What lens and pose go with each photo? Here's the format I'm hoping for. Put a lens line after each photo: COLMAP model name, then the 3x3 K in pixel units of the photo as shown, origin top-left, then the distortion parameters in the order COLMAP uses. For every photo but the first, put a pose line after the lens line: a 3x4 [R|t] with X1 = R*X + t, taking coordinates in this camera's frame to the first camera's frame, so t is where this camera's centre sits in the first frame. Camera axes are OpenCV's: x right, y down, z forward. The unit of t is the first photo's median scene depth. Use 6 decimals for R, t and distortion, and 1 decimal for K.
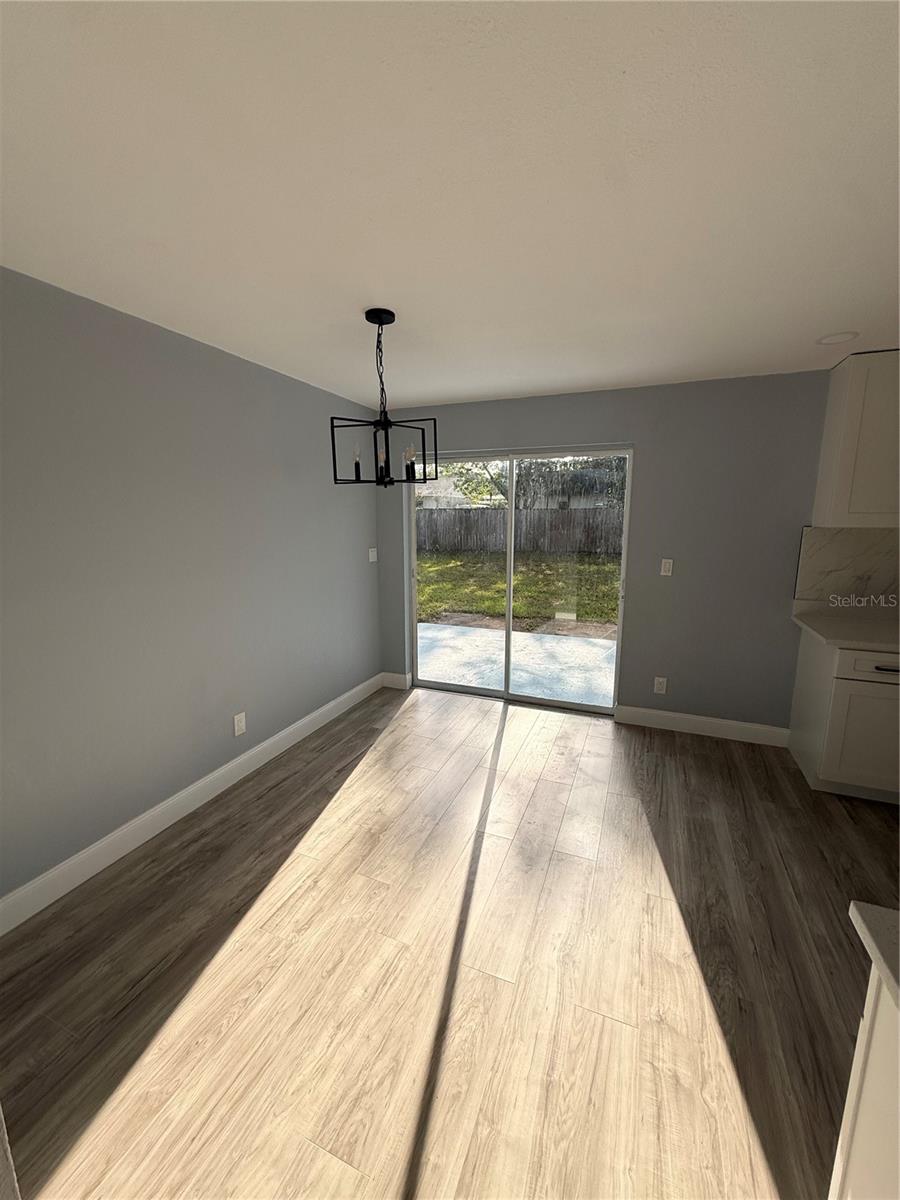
lens RADIAL K [[477.6, 0, 449.1], [0, 477.6, 599.5], [0, 0, 1]] dist [-0.000201, 0.000248]
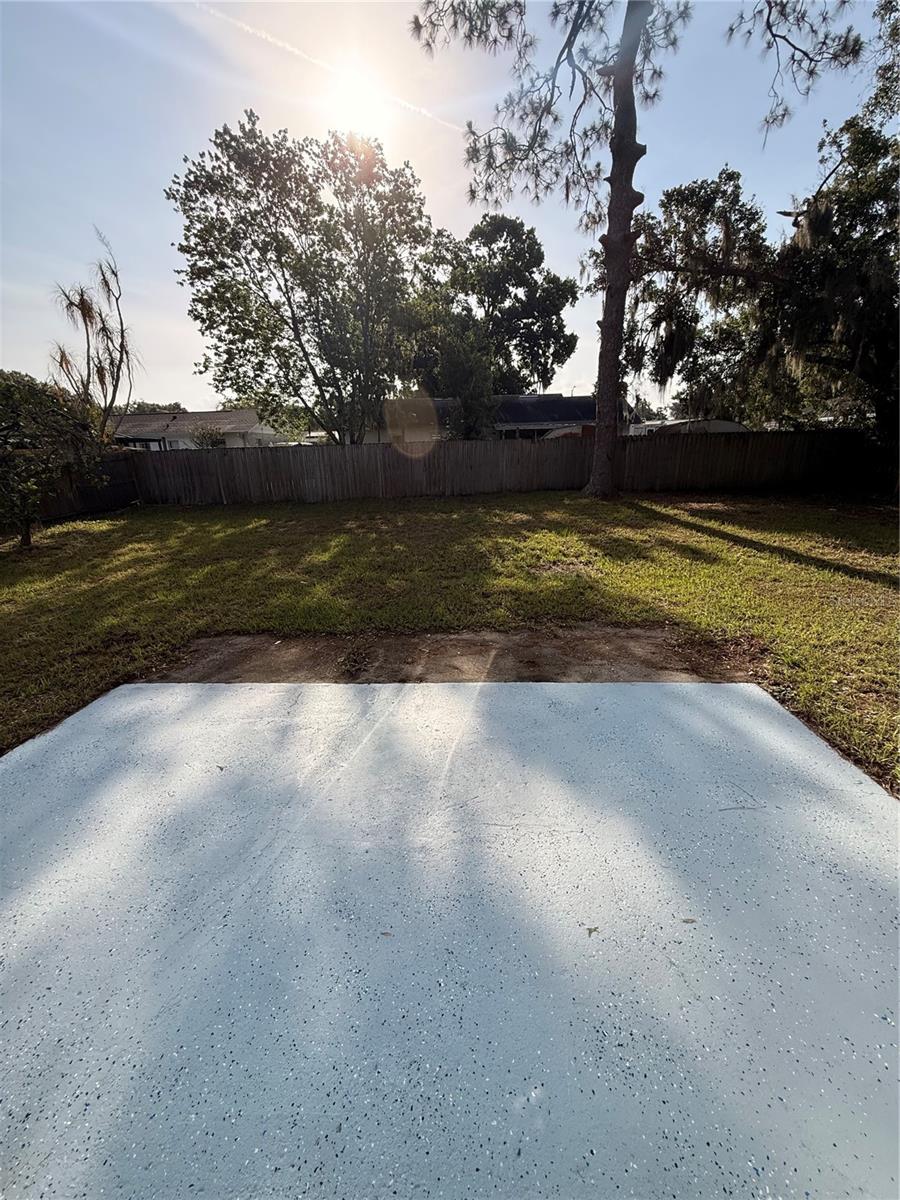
lens RADIAL K [[477.6, 0, 449.6], [0, 477.6, 600.2], [0, 0, 1]] dist [-0.000201, 0.000248]
pose [[0.945102, -0.123194, 0.302663, 0.036745], [0.085808, 0.987272, 0.133906, -0.021512], [-0.315307, -0.100584, 0.943644, 0.143527]]
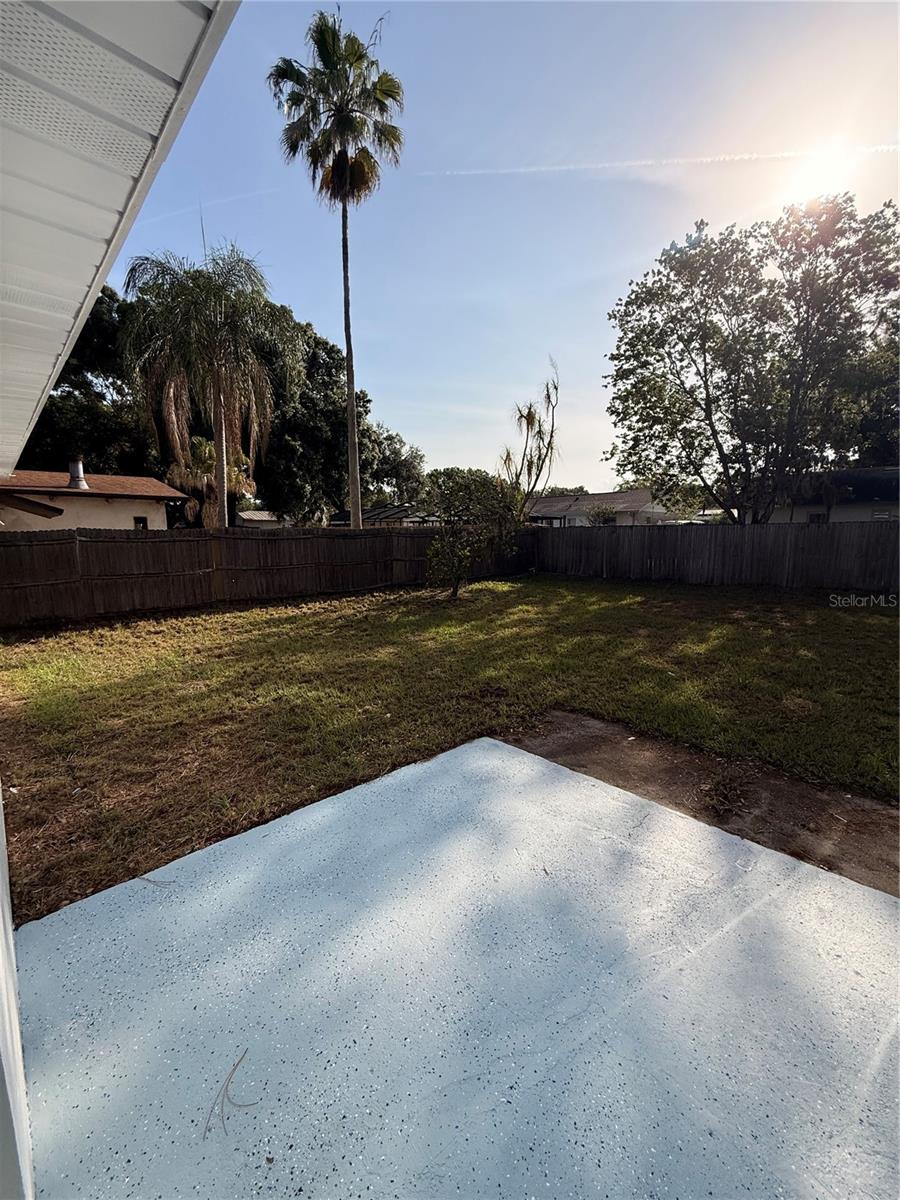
lens RADIAL K [[477.6, 0, 452.1], [0, 477.6, 601.1], [0, 0, 1]] dist [-0.000201, 0.000248]
pose [[0.916132, 0.051131, -0.397602, 0.034248], [-0.065627, 0.997581, -0.022928, -0.026294], [0.395468, 0.047099, 0.917272, 0.157861]]
